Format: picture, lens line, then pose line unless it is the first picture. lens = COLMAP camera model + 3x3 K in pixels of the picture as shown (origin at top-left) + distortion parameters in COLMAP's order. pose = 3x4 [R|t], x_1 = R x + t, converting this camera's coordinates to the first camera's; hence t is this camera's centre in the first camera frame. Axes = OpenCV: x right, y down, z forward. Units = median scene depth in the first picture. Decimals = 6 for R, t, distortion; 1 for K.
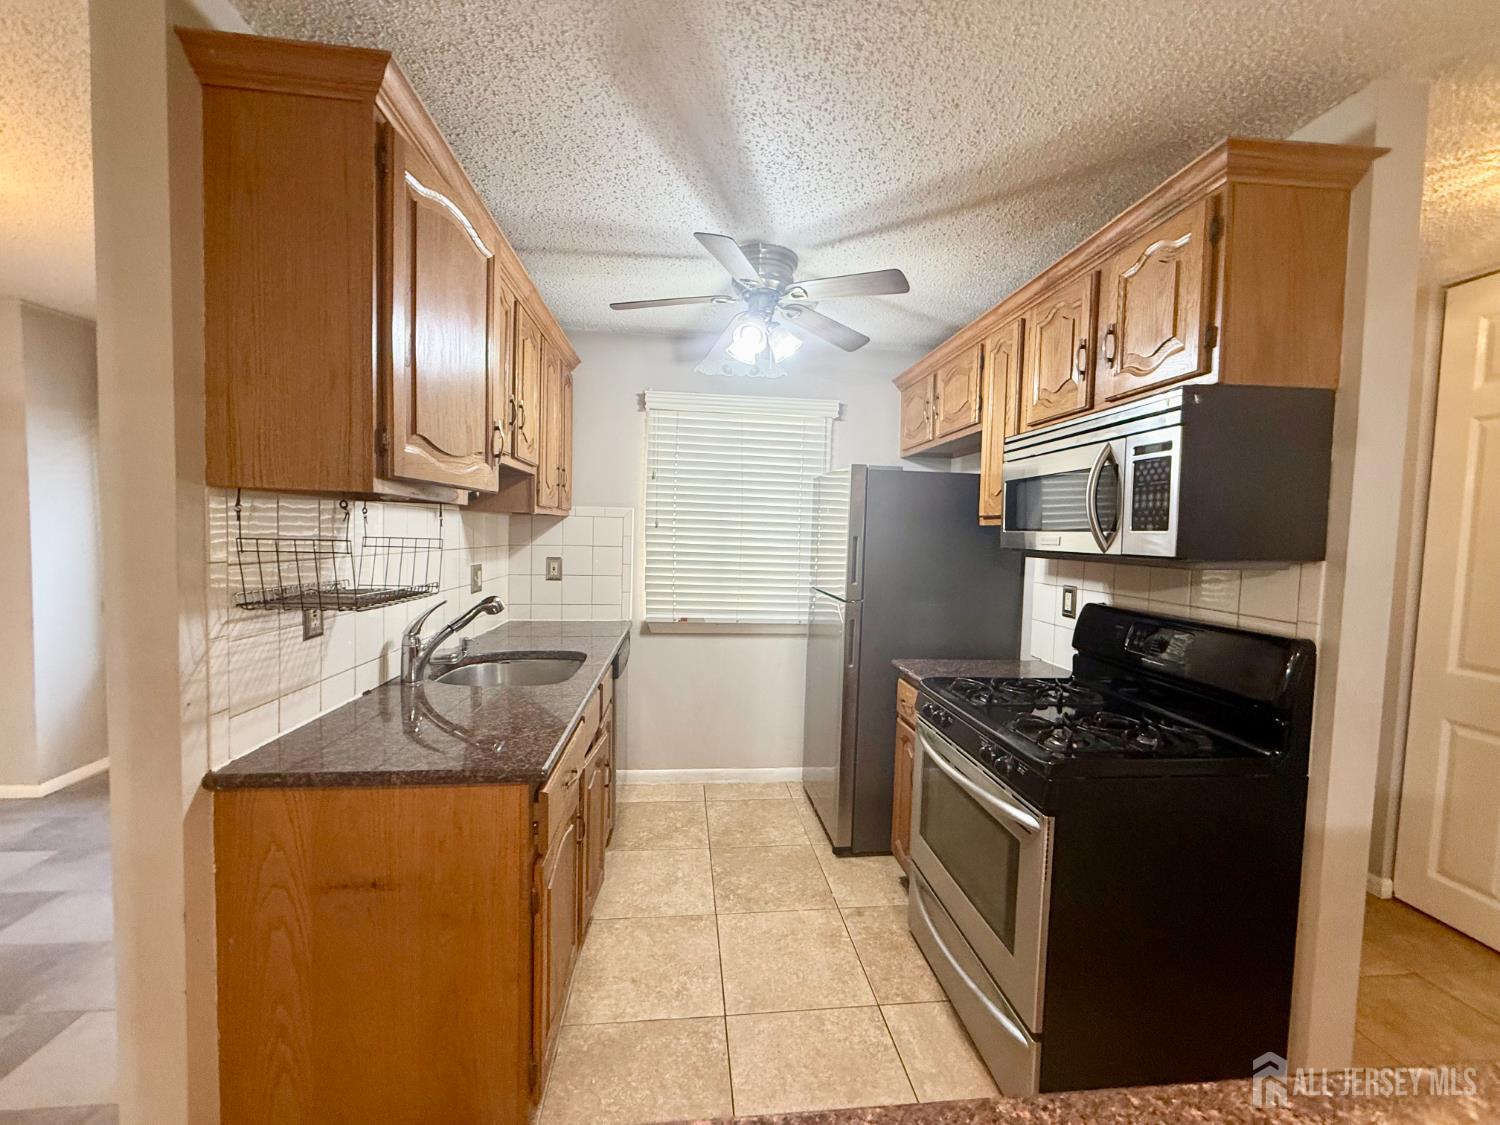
lens RADIAL K [[599.1, 0, 751.2], [0, 599.1, 559.8], [0, 0, 1]] dist [0.001141, 0.000036]
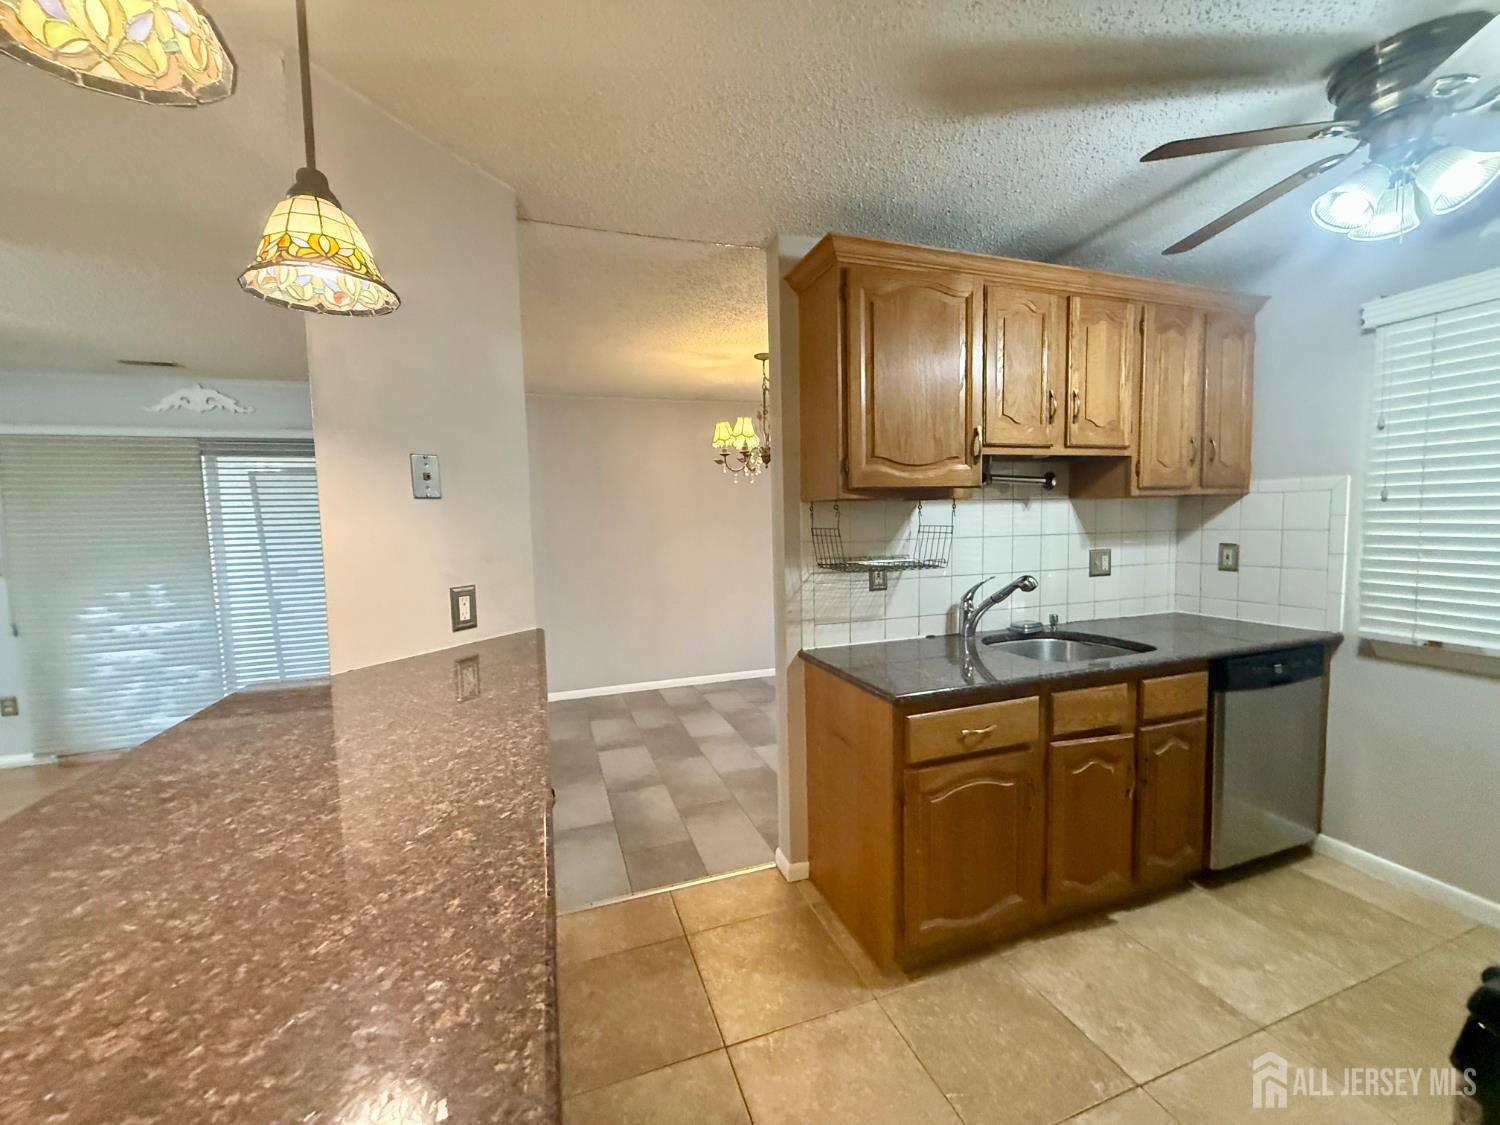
lens RADIAL K [[599.1, 0, 750.0], [0, 599.1, 562.4], [0, 0, 1]] dist [0.001141, 0.000036]
pose [[0.222255, 0.039903, -0.974172, 0.625326], [-0.015618, 0.999180, 0.037364, 0.002150], [0.974863, 0.006910, 0.222696, 0.274093]]
